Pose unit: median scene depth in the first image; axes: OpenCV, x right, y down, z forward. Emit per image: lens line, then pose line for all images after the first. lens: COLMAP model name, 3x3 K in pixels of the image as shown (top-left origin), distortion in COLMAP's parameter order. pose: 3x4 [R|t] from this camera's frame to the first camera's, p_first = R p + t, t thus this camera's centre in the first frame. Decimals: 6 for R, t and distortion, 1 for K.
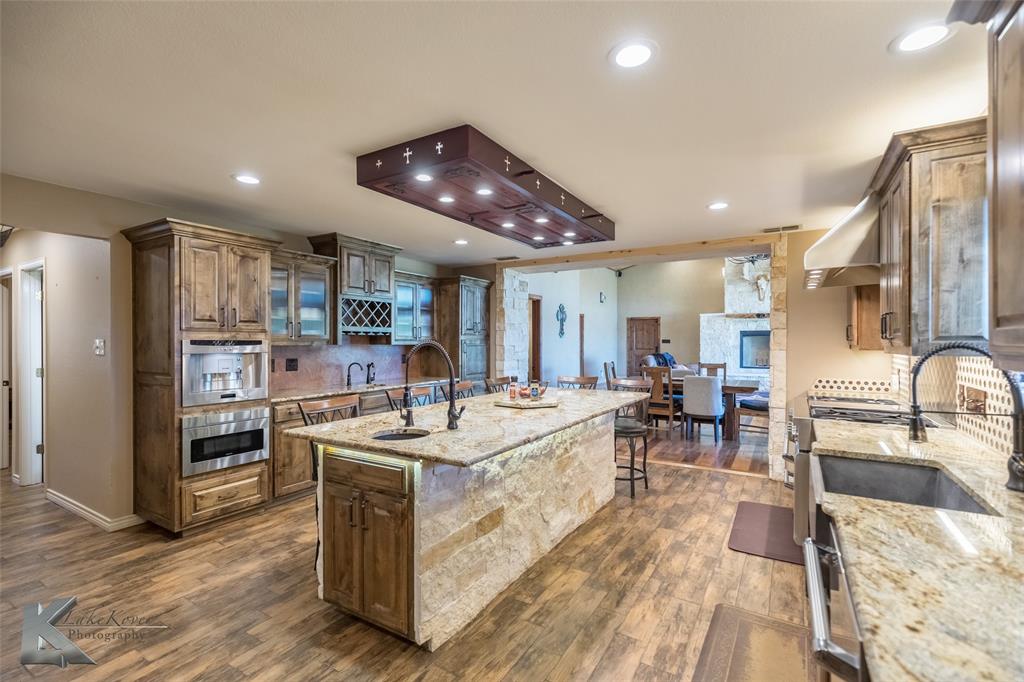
lens RADIAL K [[463.7, 0, 509.7], [0, 463.7, 343.4], [0, 0, 1]] dist [0.002446, -0.000368]
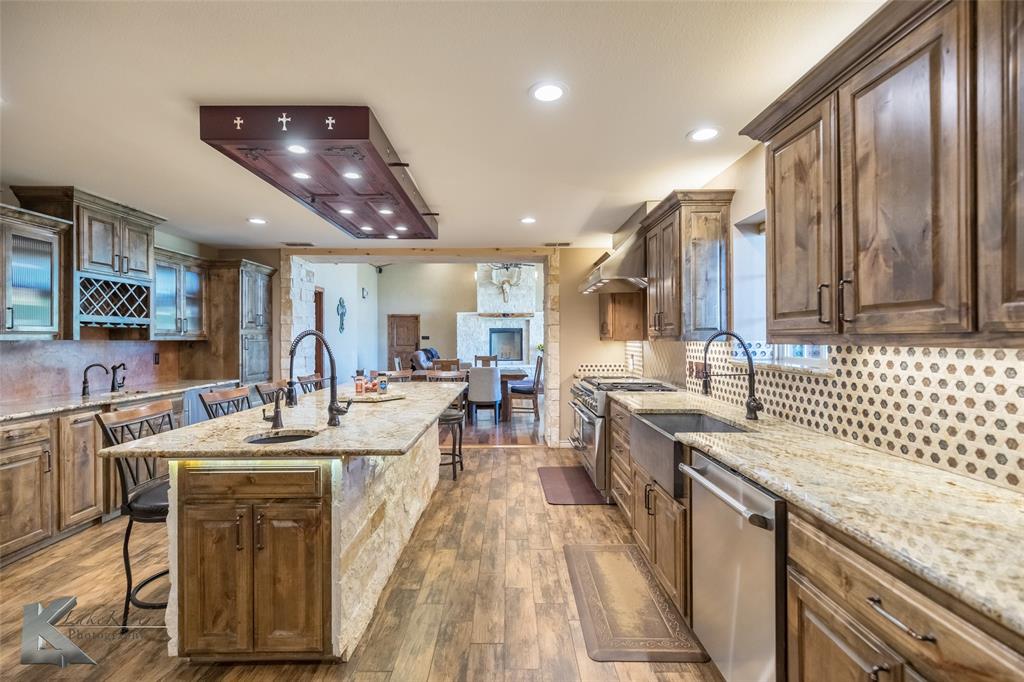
lens RADIAL K [[463.7, 0, 511.6], [0, 463.7, 337.9], [0, 0, 1]] dist [0.002446, -0.000368]
pose [[0.850134, -0.003267, 0.526557, -0.232940], [0.007052, 0.999962, -0.005182, 0.011982], [-0.526520, 0.008119, 0.850124, 0.015237]]
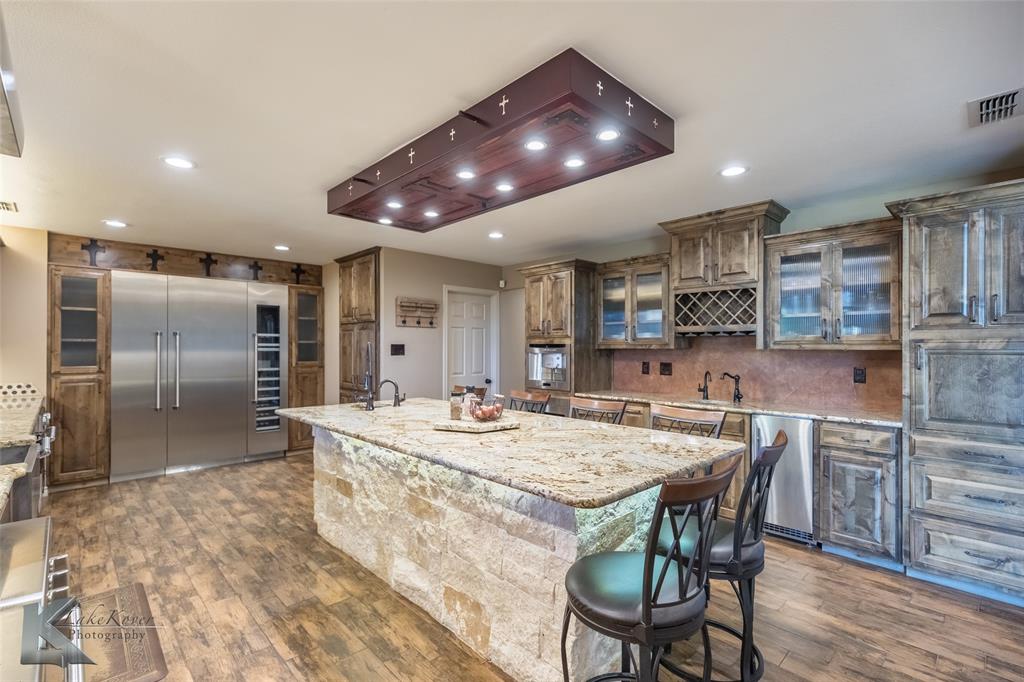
lens RADIAL K [[463.7, 0, 507.3], [0, 463.7, 348.7], [0, 0, 1]] dist [0.002446, -0.000368]
pose [[-0.259261, 0.000267, -0.965807, 0.775267], [-0.004762, 0.999987, 0.001555, 0.005298], [0.965796, 0.005002, -0.259256, 1.288793]]
